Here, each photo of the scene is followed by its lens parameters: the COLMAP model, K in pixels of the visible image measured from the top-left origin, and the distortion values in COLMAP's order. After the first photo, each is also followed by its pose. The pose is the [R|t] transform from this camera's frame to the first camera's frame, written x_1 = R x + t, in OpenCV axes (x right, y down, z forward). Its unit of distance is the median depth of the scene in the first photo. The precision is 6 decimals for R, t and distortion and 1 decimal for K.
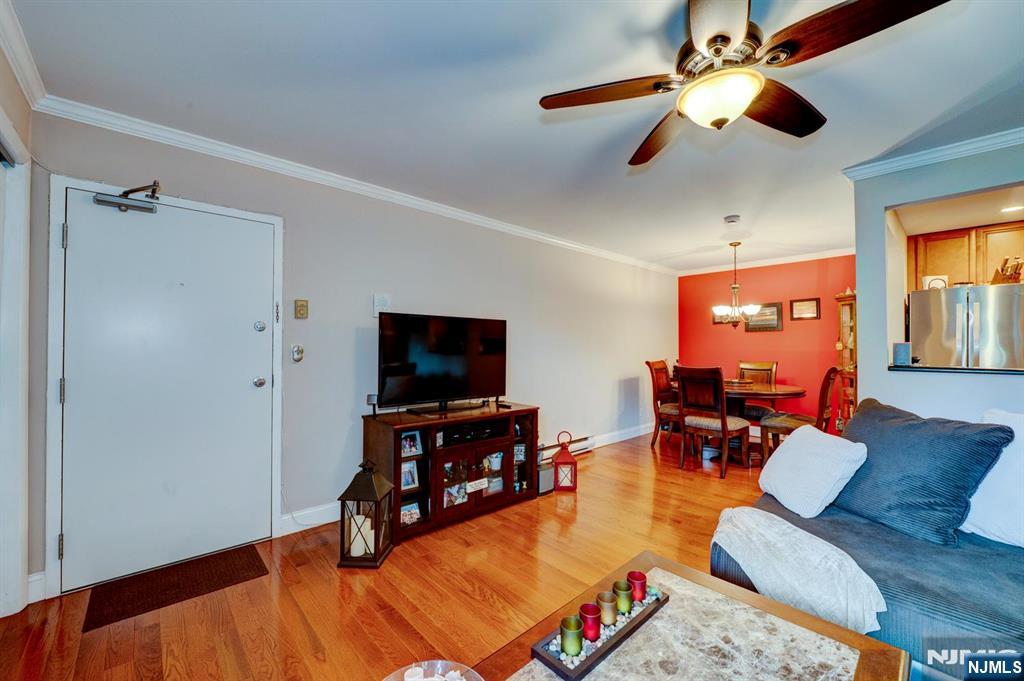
lens RADIAL K [[405.4, 0, 515.3], [0, 405.4, 341.7], [0, 0, 1]] dist [-0.004727, -0.001036]
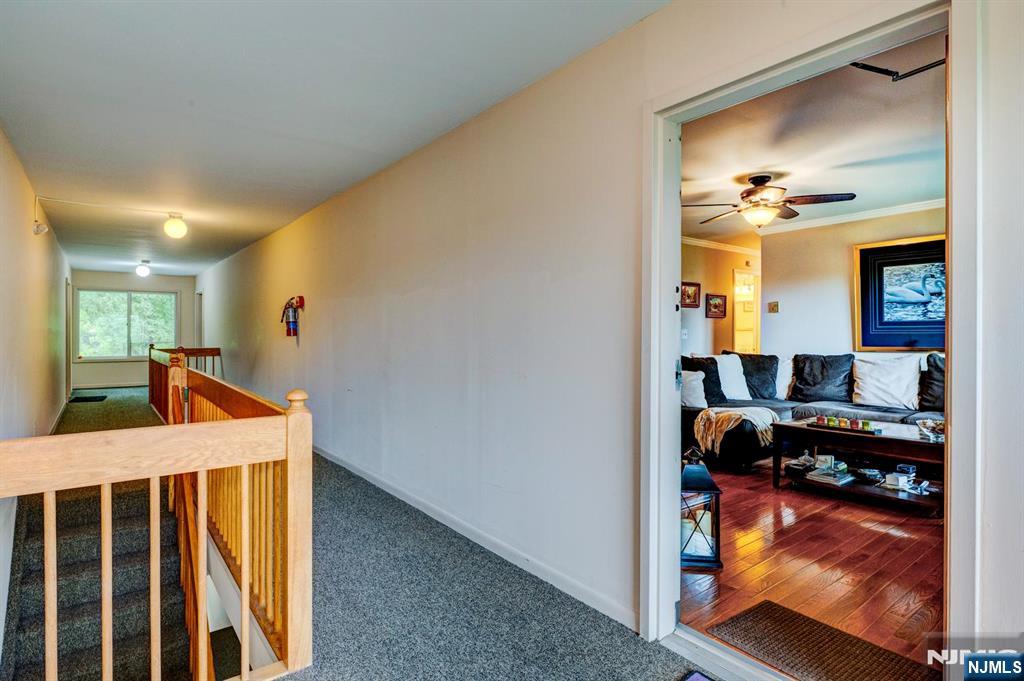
lens RADIAL K [[538.1, 0, 516.2], [0, 538.1, 334.2], [0, 0, 1]] dist [-0.002723, -0.000701]
pose [[0.084585, -0.005158, 0.996403, -1.085069], [-0.012955, 0.999896, 0.006276, 0.022932], [-0.996332, -0.013439, 0.084509, 0.886850]]
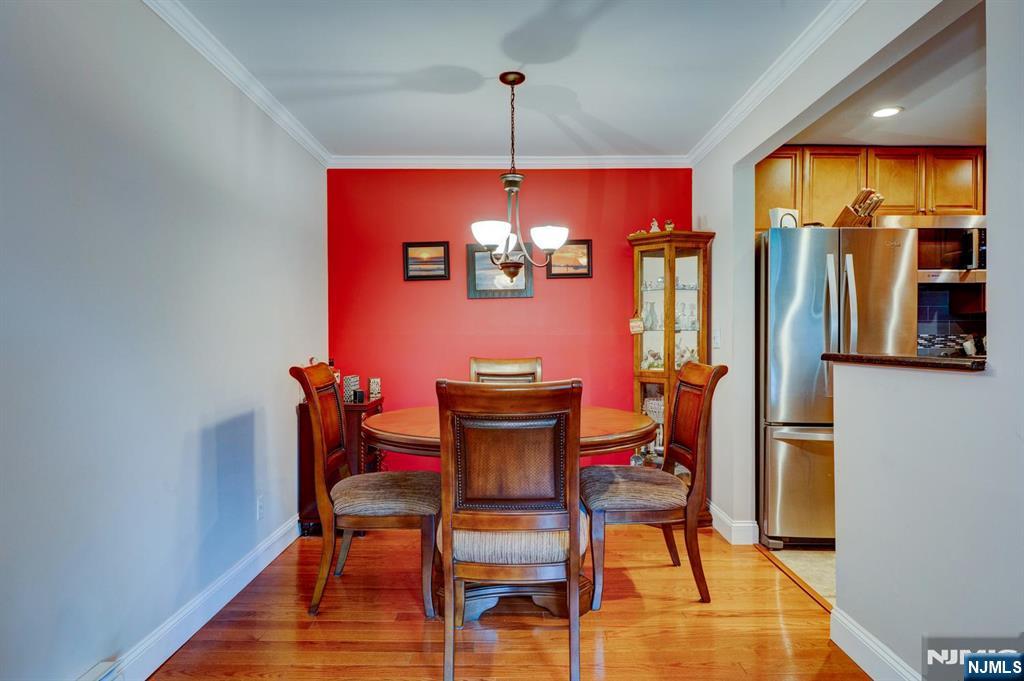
lens RADIAL K [[595.0, 0, 517.0], [0, 595.0, 342.1], [0, 0, 1]] dist [-0.005373, -0.001742]
pose [[0.671191, -0.010562, 0.741209, 0.120242], [-0.004194, 0.999828, 0.018046, 0.025034], [-0.741273, -0.015221, 0.671031, 0.776441]]
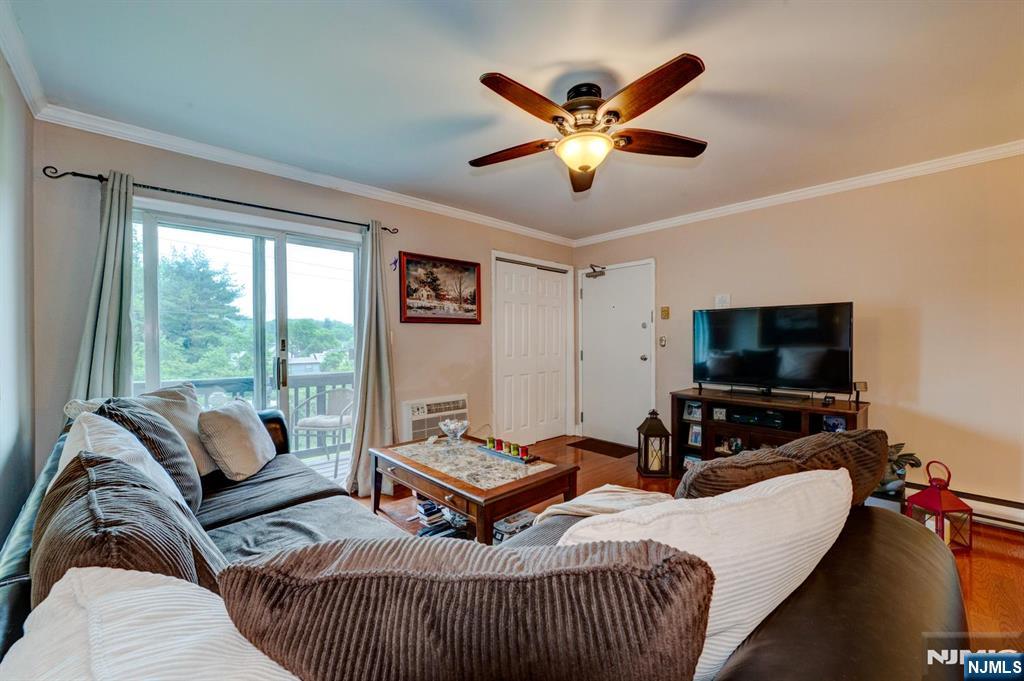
lens RADIAL K [[405.4, 0, 515.3], [0, 405.4, 341.7], [0, 0, 1]] dist [-0.004727, -0.001036]
pose [[0.008313, 0.001750, -0.999964, 0.798839], [0.017829, 0.999839, 0.001898, 0.013390], [0.999806, -0.017844, 0.008281, 0.322515]]
